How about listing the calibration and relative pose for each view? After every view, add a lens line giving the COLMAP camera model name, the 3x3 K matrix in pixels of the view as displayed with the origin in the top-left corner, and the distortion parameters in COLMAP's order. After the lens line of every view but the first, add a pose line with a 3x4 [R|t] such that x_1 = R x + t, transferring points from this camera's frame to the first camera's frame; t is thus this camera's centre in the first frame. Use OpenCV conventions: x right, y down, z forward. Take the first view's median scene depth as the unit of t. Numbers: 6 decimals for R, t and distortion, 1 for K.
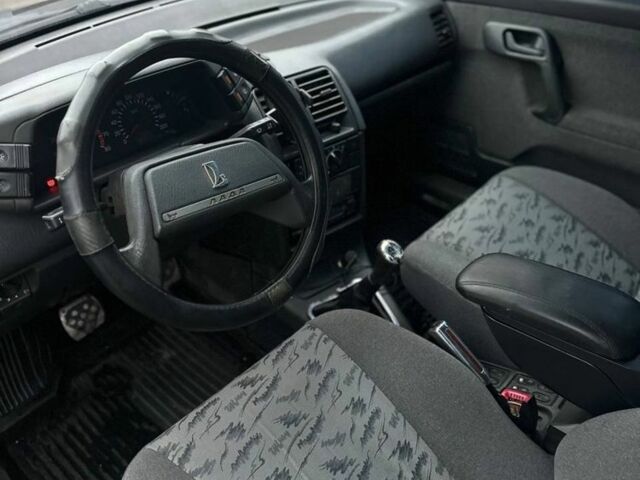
lens RADIAL K [[582.5, 0, 320.0], [0, 582.5, 240.0], [0, 0, 1]] dist [0.001936, -0.003988]
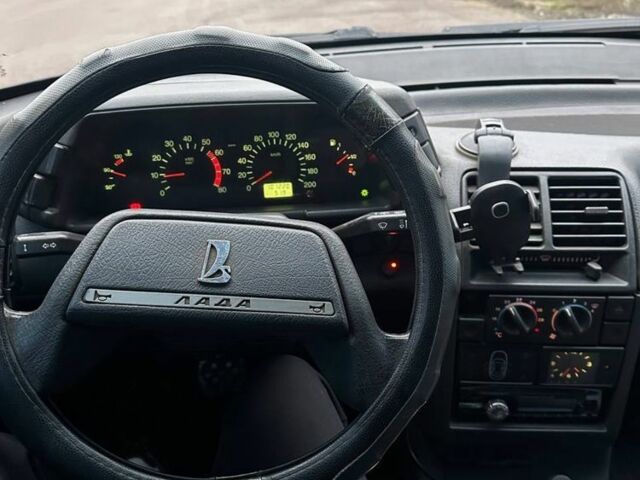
lens RADIAL K [[604.2, 0, 320.0], [0, 604.2, 240.0], [0, 0, 1]] dist [-0.009013, 0.001022]
pose [[0.732320, 0.312739, -0.604898, 0.184052], [-0.388860, 0.921280, 0.005539, -0.118368], [0.559013, 0.231165, 0.796283, 0.355781]]
